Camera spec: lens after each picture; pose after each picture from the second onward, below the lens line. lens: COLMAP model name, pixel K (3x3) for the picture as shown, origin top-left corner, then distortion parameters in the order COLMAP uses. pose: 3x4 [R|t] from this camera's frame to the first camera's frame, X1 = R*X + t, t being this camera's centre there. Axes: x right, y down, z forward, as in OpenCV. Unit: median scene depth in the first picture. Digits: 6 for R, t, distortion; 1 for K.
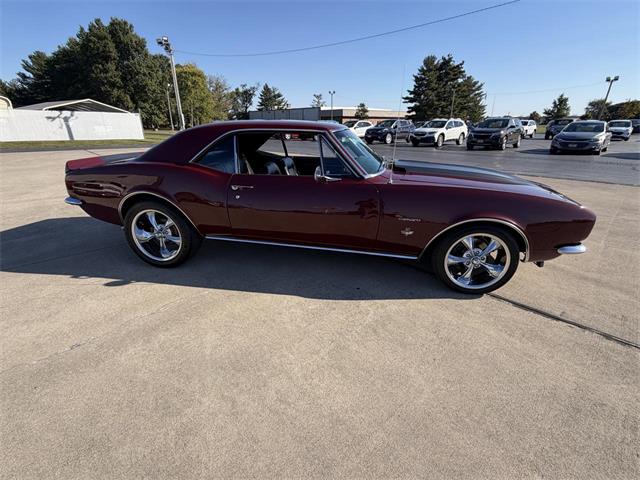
lens RADIAL K [[294.8, 0, 323.1], [0, 294.8, 238.9], [0, 0, 1]] dist [-0.000835, -0.000385]
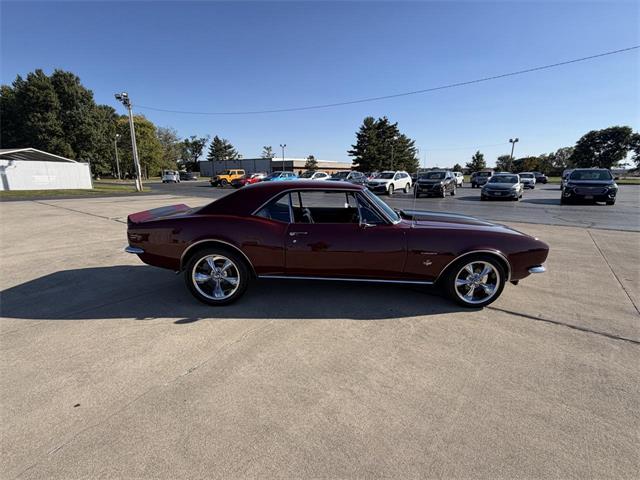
lens RADIAL K [[294.8, 0, 323.1], [0, 294.8, 238.9], [0, 0, 1]] dist [-0.000835, -0.000385]
pose [[0.985775, -0.031082, 0.165173, -0.029081], [0.055908, 0.987428, -0.147853, 0.002961], [-0.158501, 0.154984, 0.975119, -0.017812]]
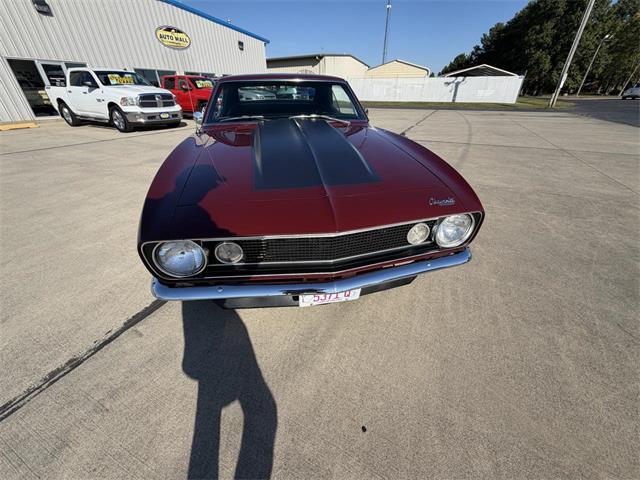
lens RADIAL K [[262.8, 0, 326.6], [0, 262.8, 241.0], [0, 0, 1]] dist [0.000707, -0.000023]
pose [[0.351802, 0.460086, -0.815203, 0.098240], [-0.331540, 0.875664, 0.351133, -0.024102], [0.875395, 0.146743, 0.460598, 0.074376]]
